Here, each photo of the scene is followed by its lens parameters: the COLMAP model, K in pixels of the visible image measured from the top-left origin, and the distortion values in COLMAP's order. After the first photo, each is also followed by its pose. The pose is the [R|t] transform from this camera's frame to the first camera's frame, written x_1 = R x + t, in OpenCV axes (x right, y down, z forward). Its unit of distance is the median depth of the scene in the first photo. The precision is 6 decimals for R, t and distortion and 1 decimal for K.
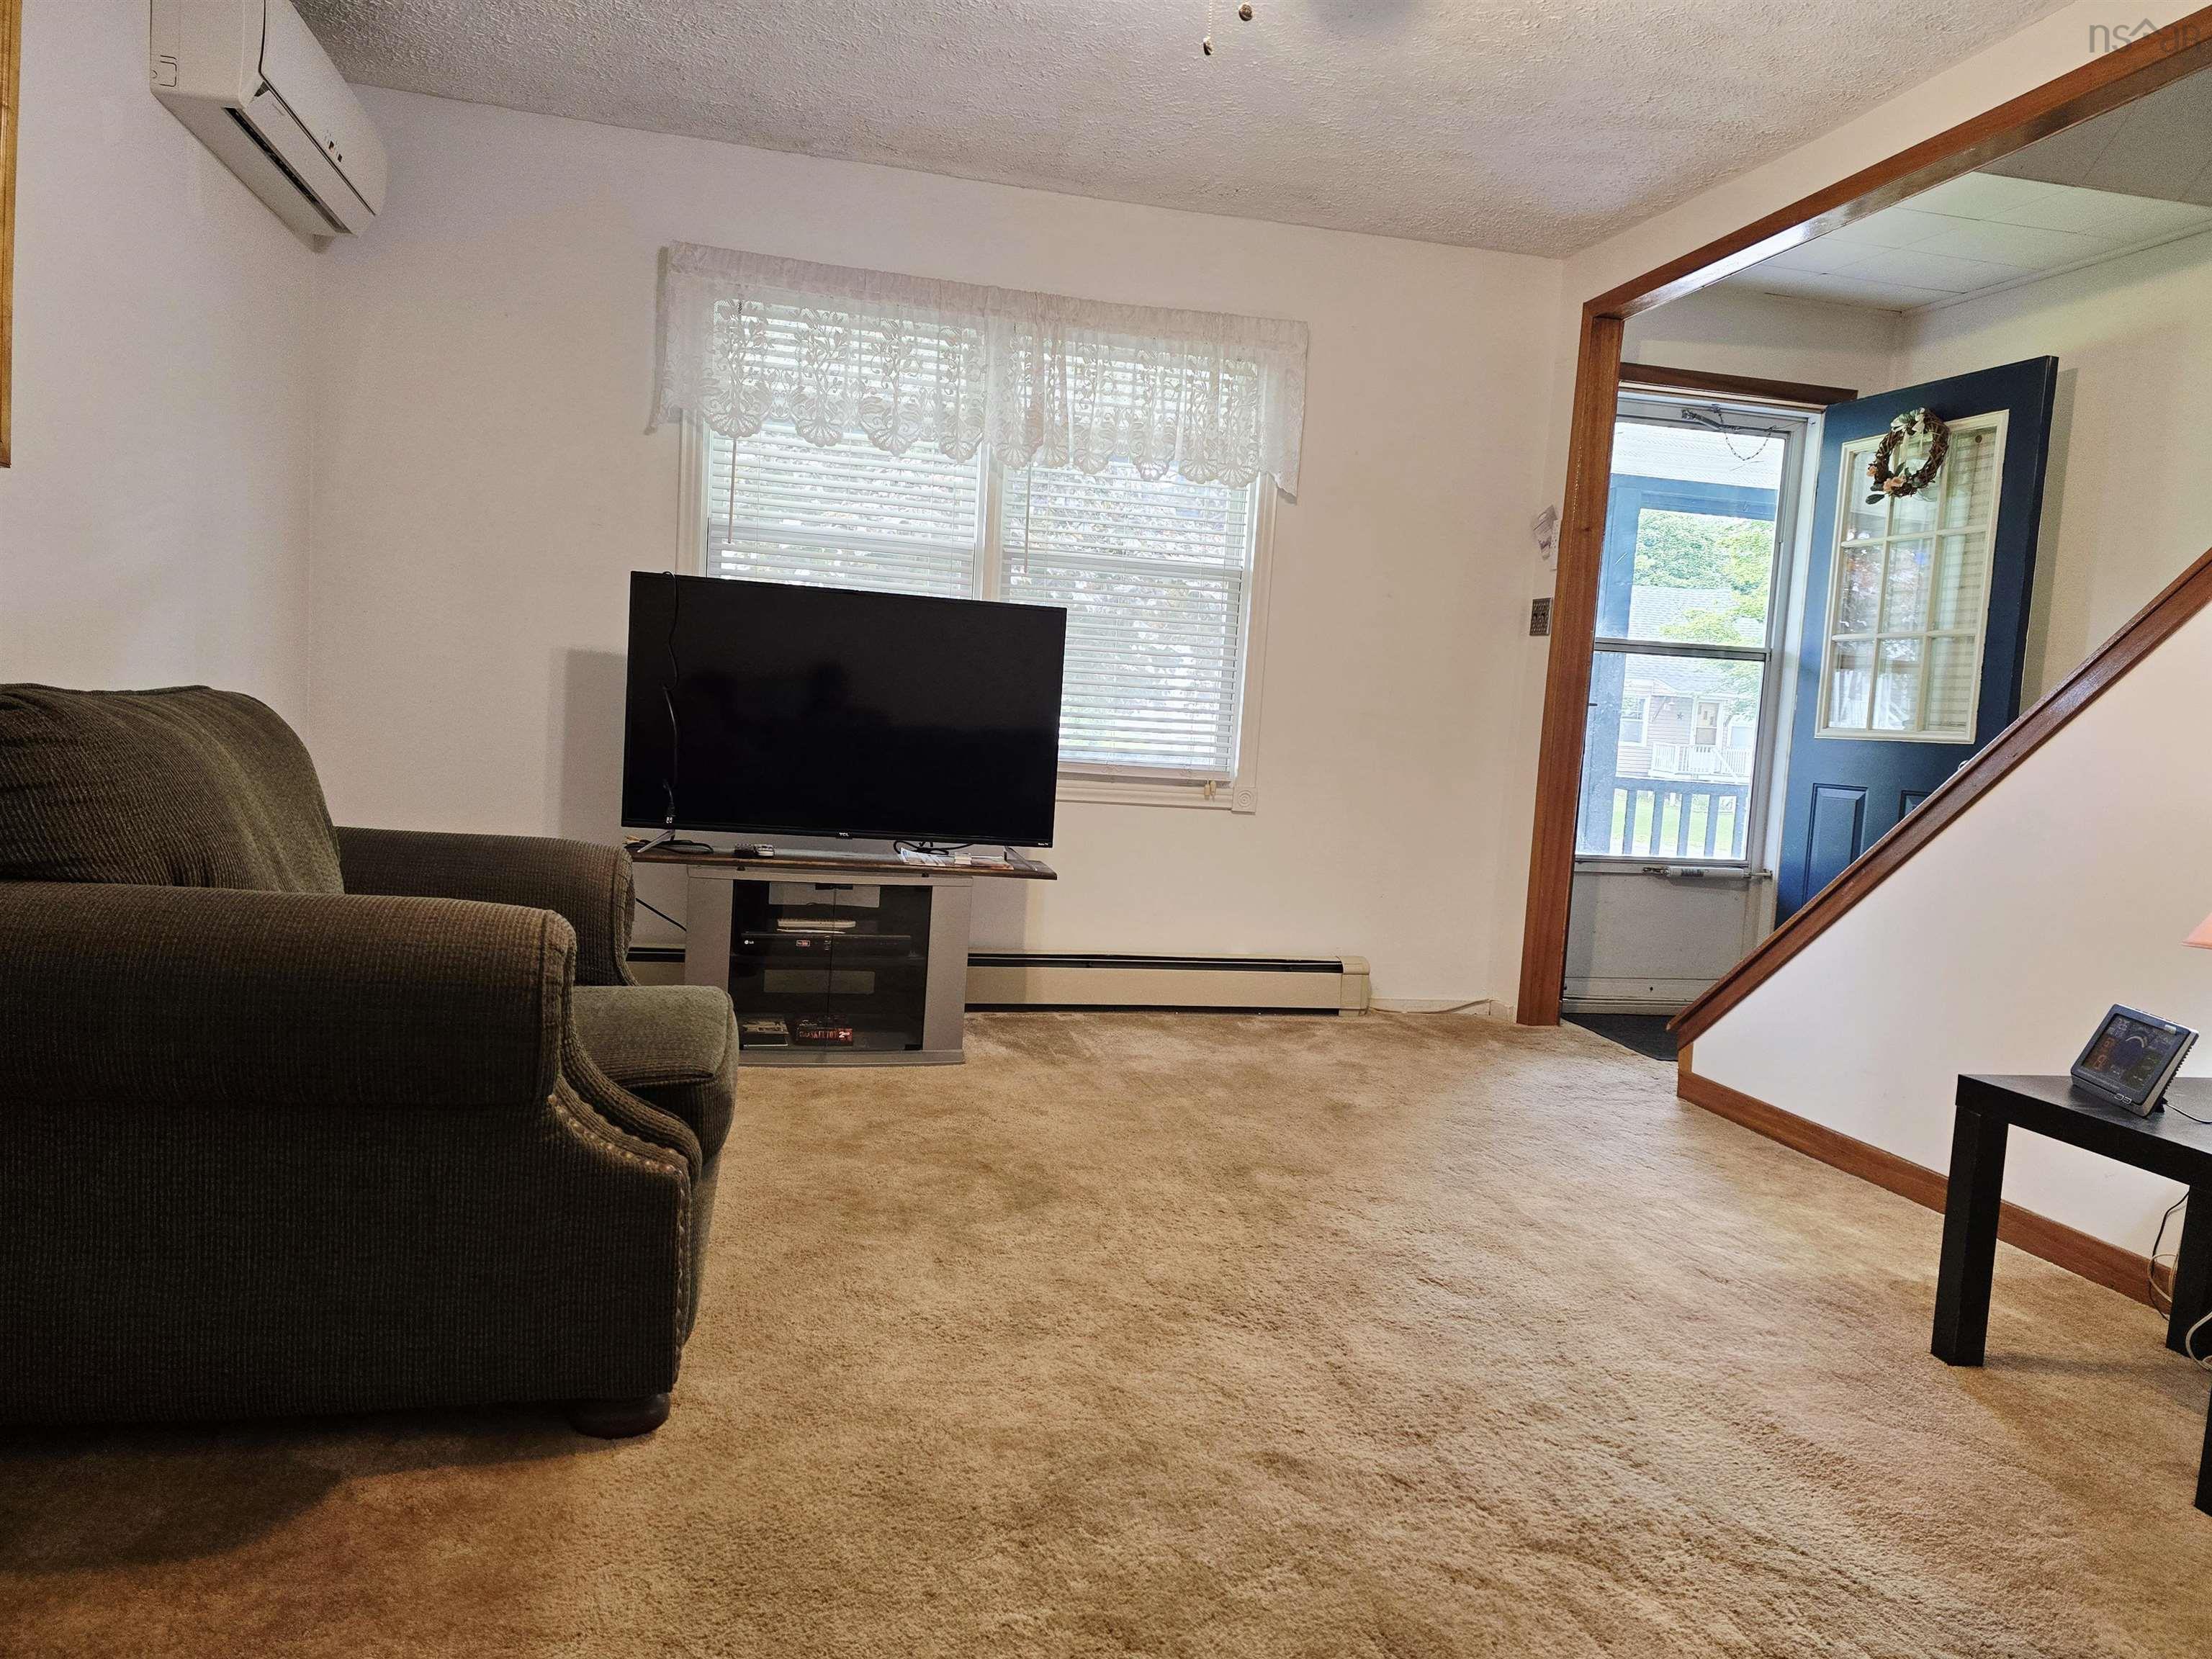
lens RADIAL K [[1480.6, 0, 1104.0], [0, 1480.6, 837.3], [0, 0, 1]] dist [0.039151, -0.034951]
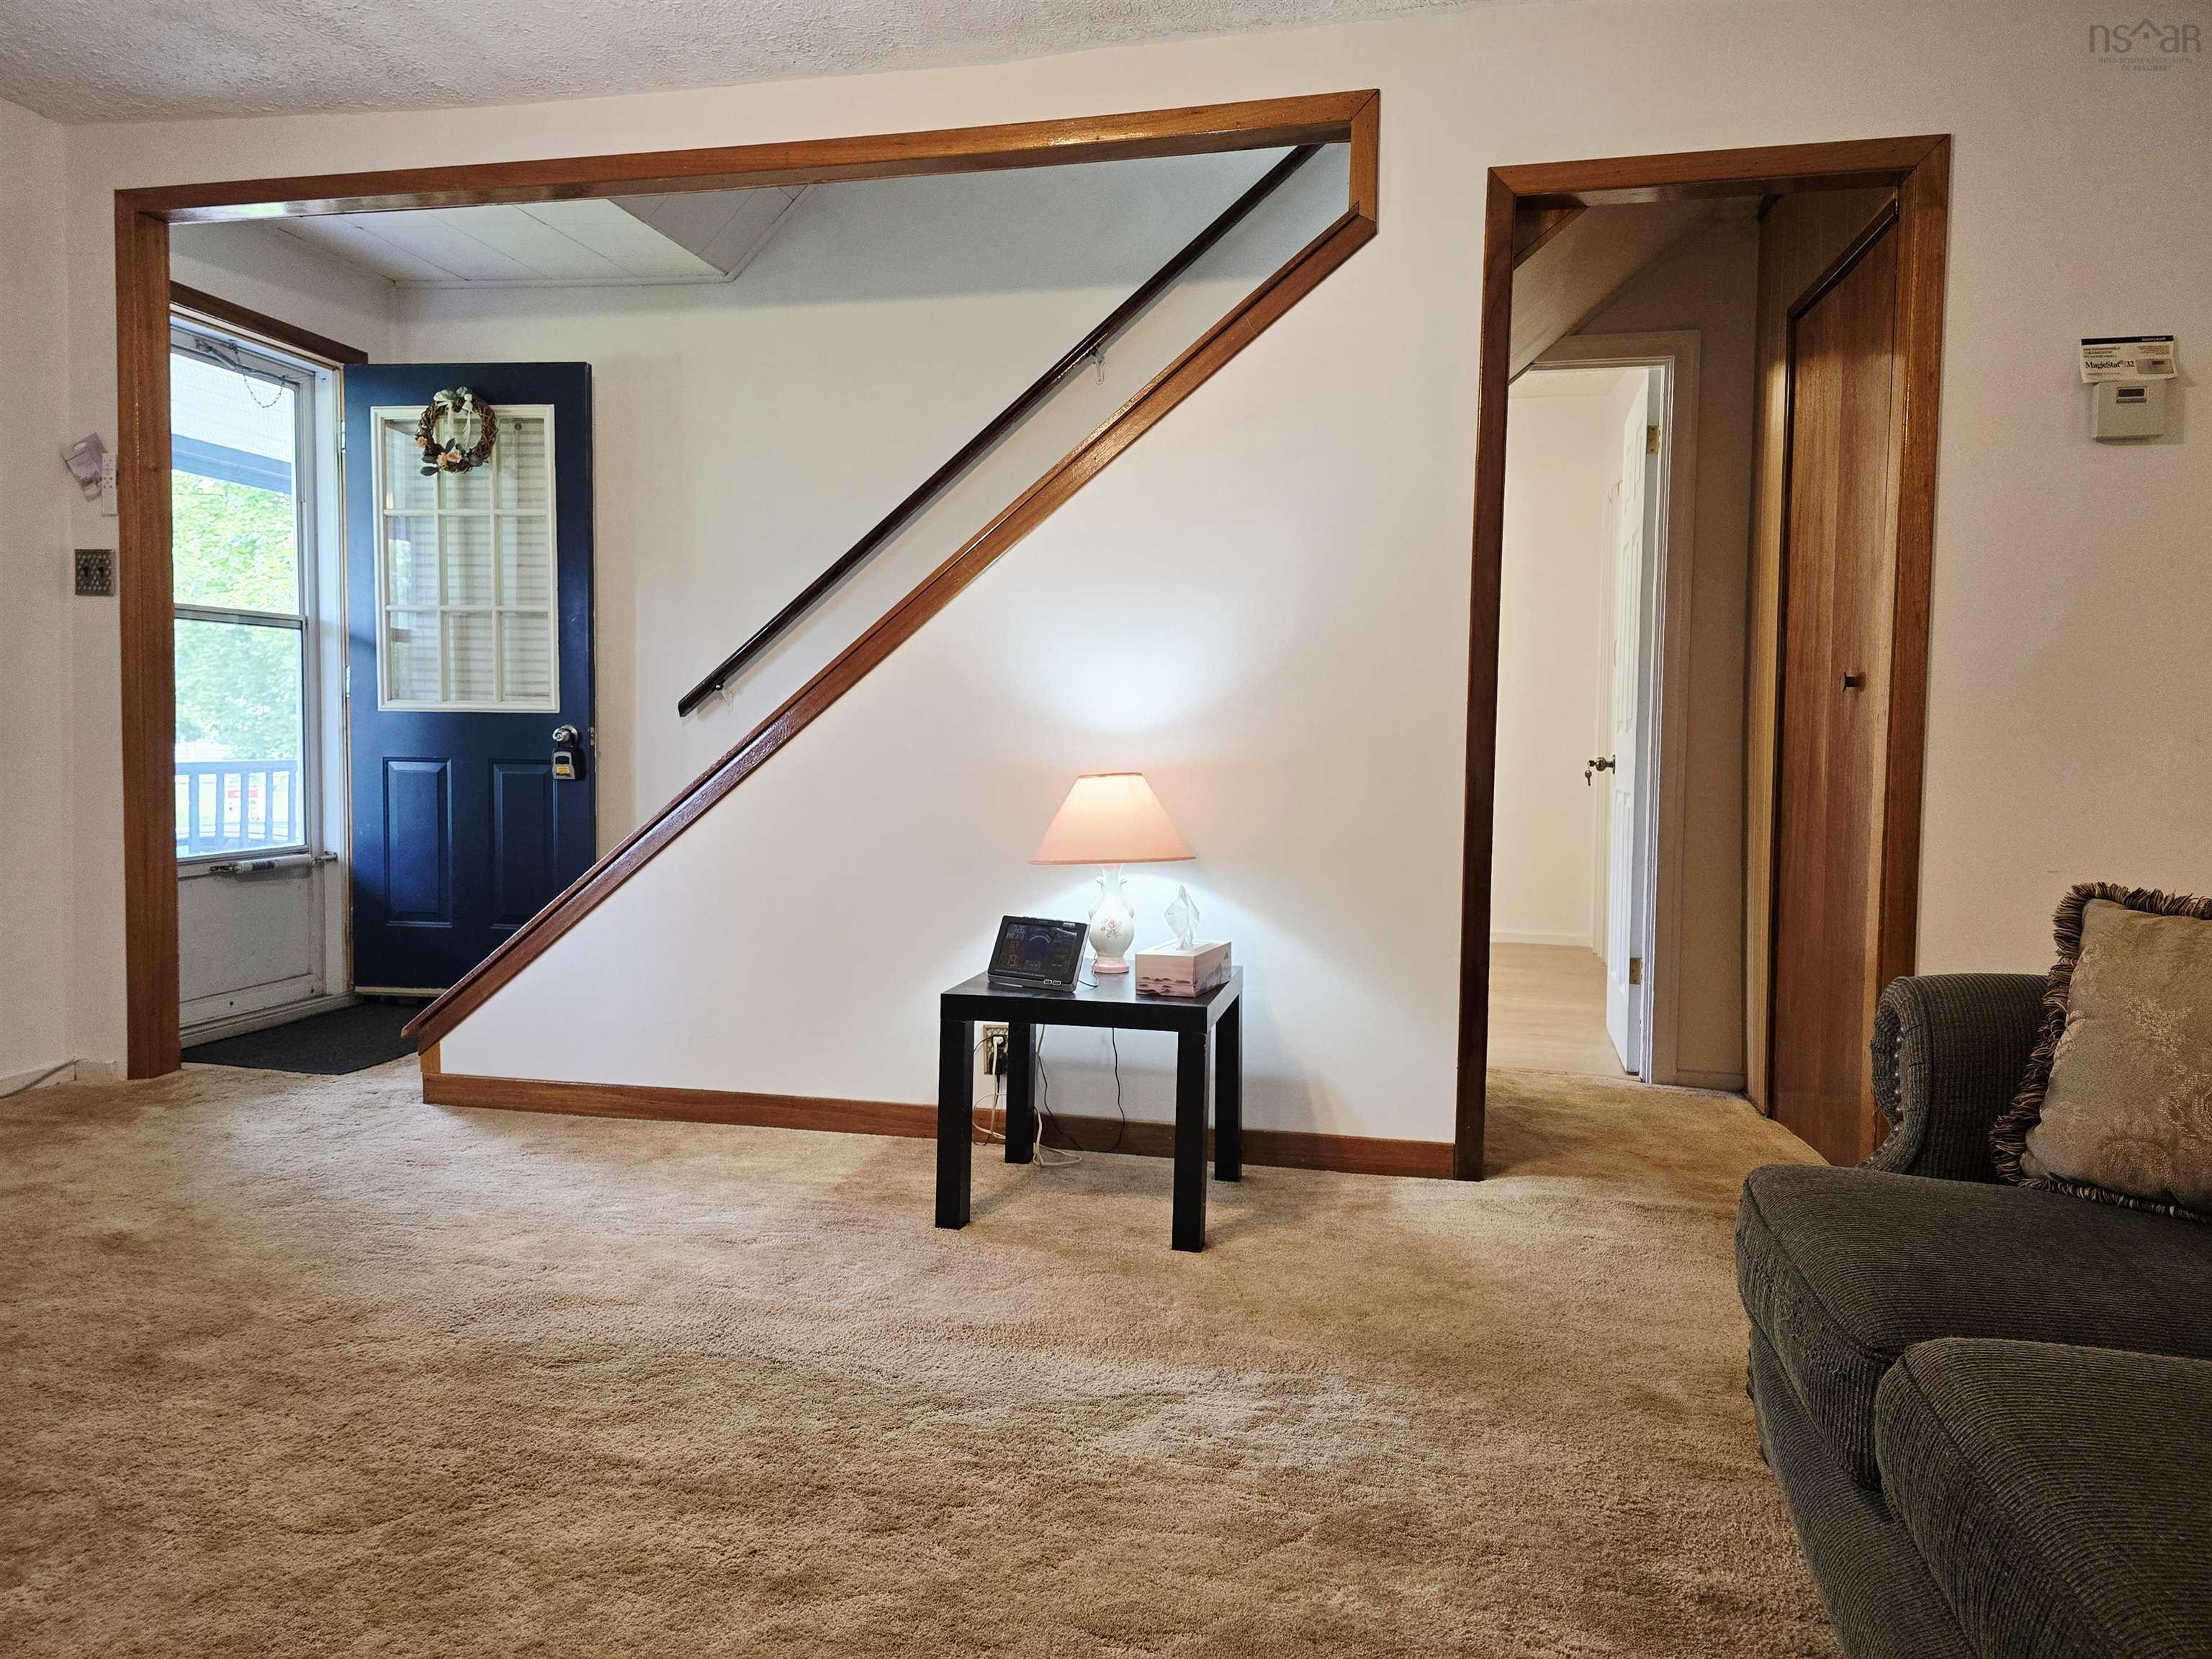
lens RADIAL K [[1480.6, 0, 1098.7], [0, 1480.6, 810.4], [0, 0, 1]] dist [0.039151, -0.034951]
pose [[0.419891, -0.100323, 0.902013, -0.227868], [0.087593, 0.993712, 0.069747, -0.031585], [-0.903338, 0.049724, 0.426038, 0.185284]]
